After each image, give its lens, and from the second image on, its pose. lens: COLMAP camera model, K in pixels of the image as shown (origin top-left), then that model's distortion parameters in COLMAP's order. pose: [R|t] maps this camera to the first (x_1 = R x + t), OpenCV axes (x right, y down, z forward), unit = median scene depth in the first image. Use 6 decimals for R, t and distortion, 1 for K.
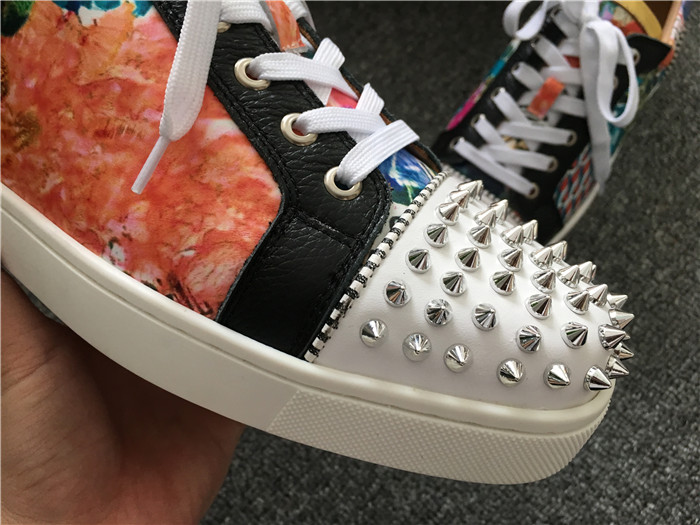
lens RADIAL K [[634.4, 0, 350.0], [0, 634.4, 262.5], [0, 0, 1]] dist [0.089939, -0.179731]
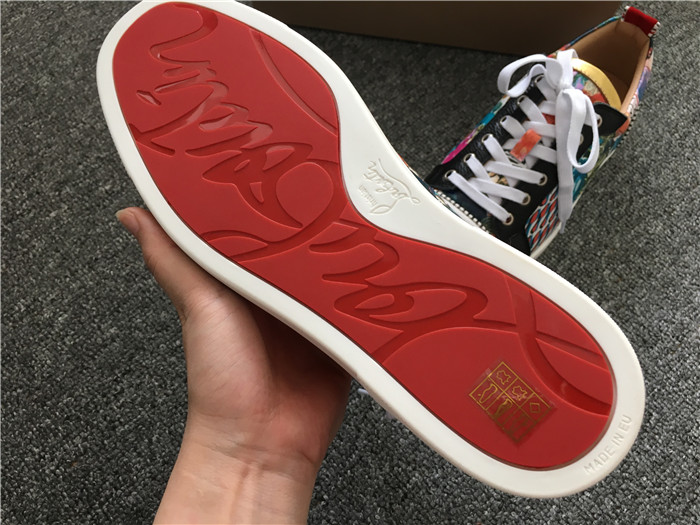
lens RADIAL K [[634.4, 0, 350.0], [0, 634.4, 262.5], [0, 0, 1]] dist [0.089939, -0.179731]
pose [[0.991496, 0.111195, 0.067611, -0.085167], [-0.103763, 0.989048, -0.104961, 0.126743], [-0.078542, 0.097053, 0.992175, -0.167860]]
